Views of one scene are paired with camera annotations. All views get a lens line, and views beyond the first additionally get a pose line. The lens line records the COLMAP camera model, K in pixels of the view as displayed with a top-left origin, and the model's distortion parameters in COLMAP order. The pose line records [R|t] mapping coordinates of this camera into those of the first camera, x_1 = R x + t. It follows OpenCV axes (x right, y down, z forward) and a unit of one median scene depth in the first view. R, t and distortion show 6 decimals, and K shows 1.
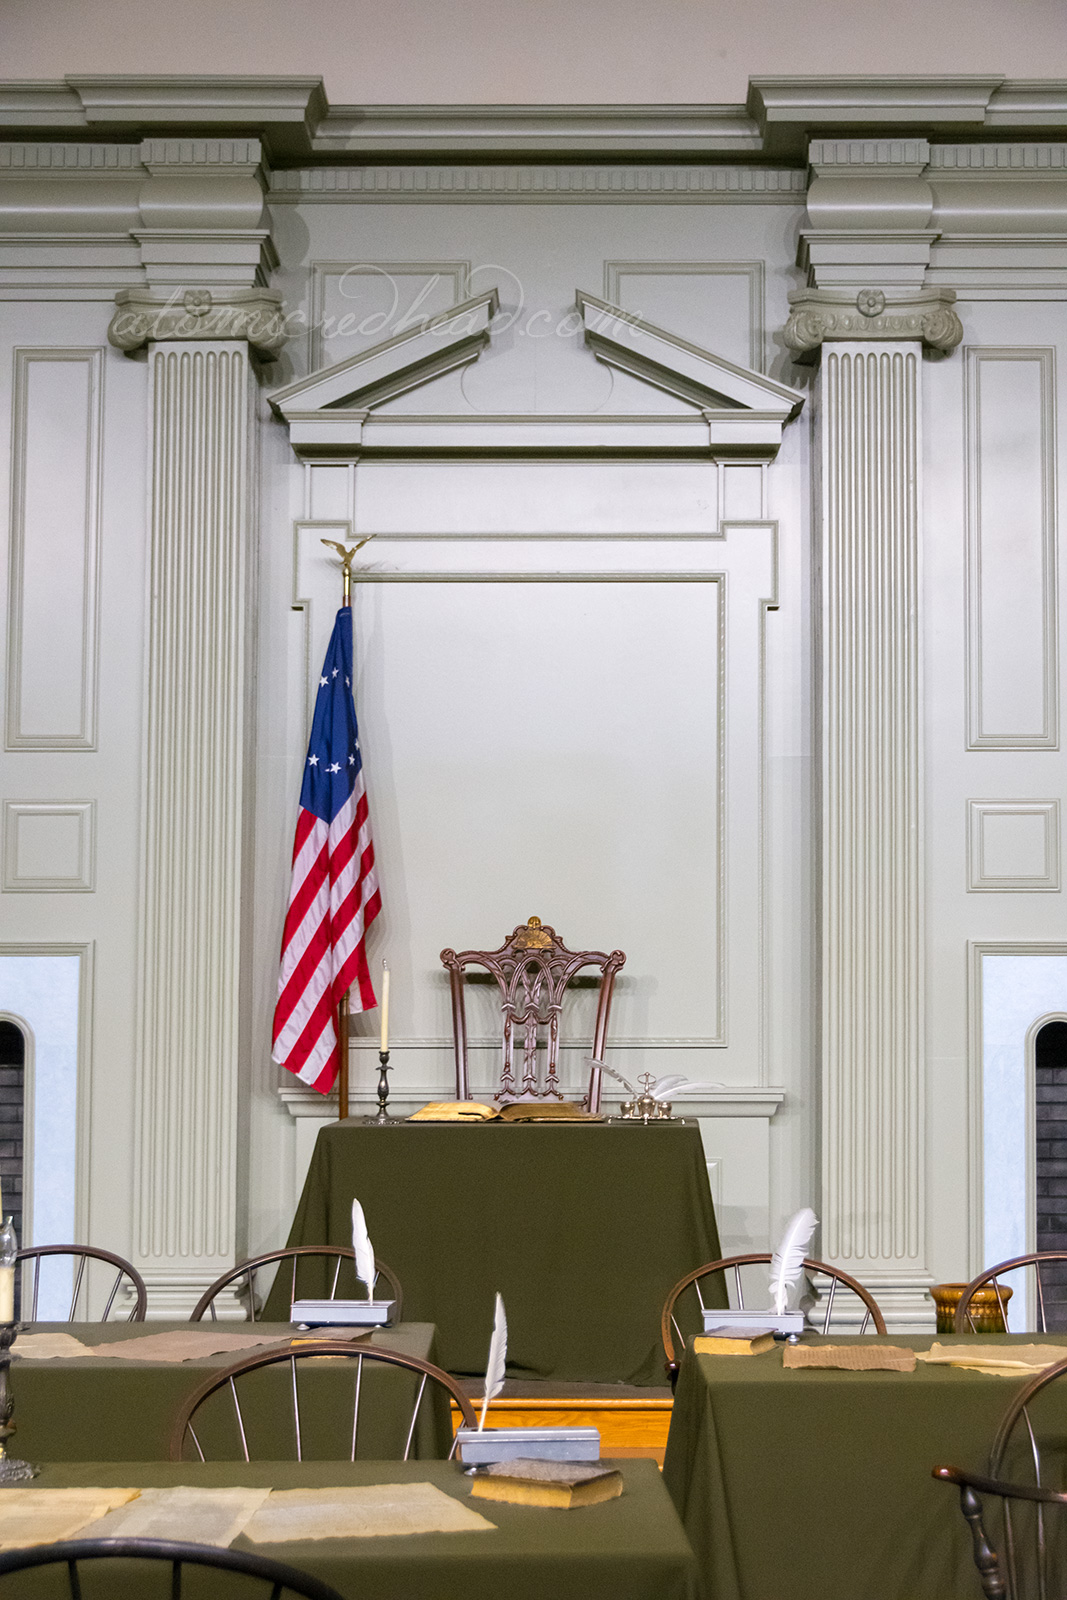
lens RADIAL K [[2372.6, 0, 533.8], [0, 2372.6, 814.4], [0, 0, 1]] dist [-0.035999, 0.000000]
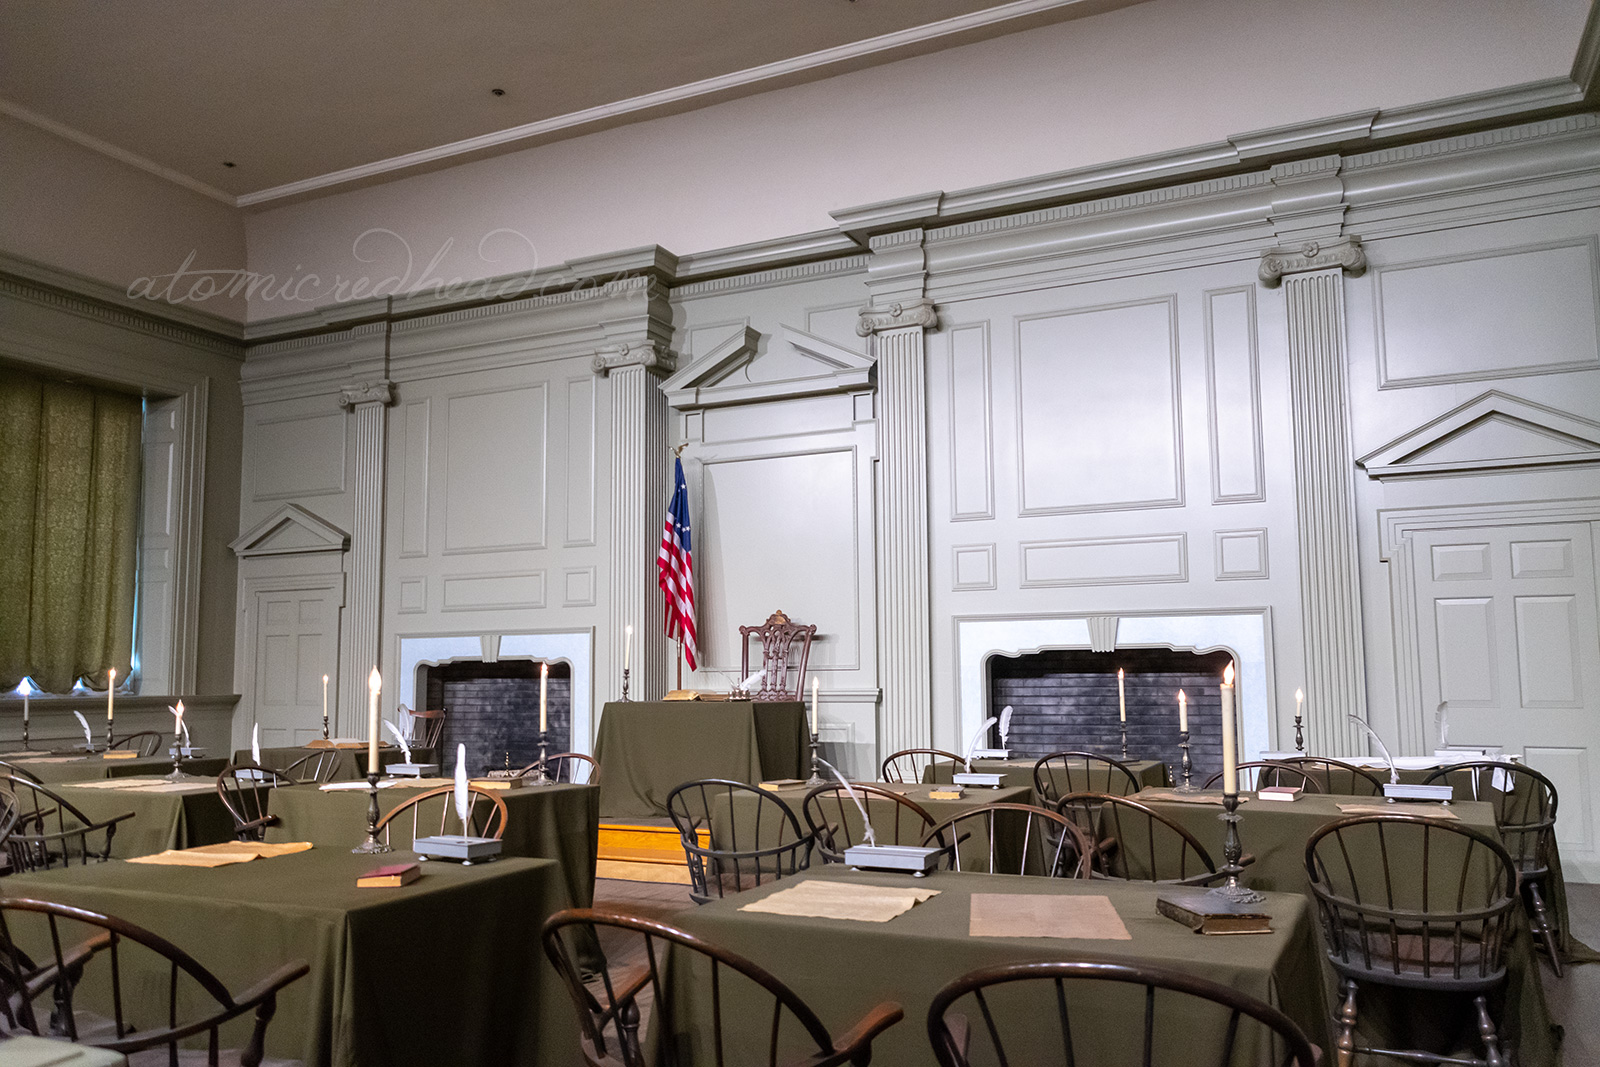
lens RADIAL K [[1204.1, 0, 808.8], [0, 1204.1, 546.1], [0, 0, 1]] dist [0.006840, 0.014098]
pose [[0.909697, -0.053579, -0.411803, 0.488733], [0.053708, 0.998493, -0.011267, -0.001736], [0.411786, -0.011868, 0.911203, -0.003695]]
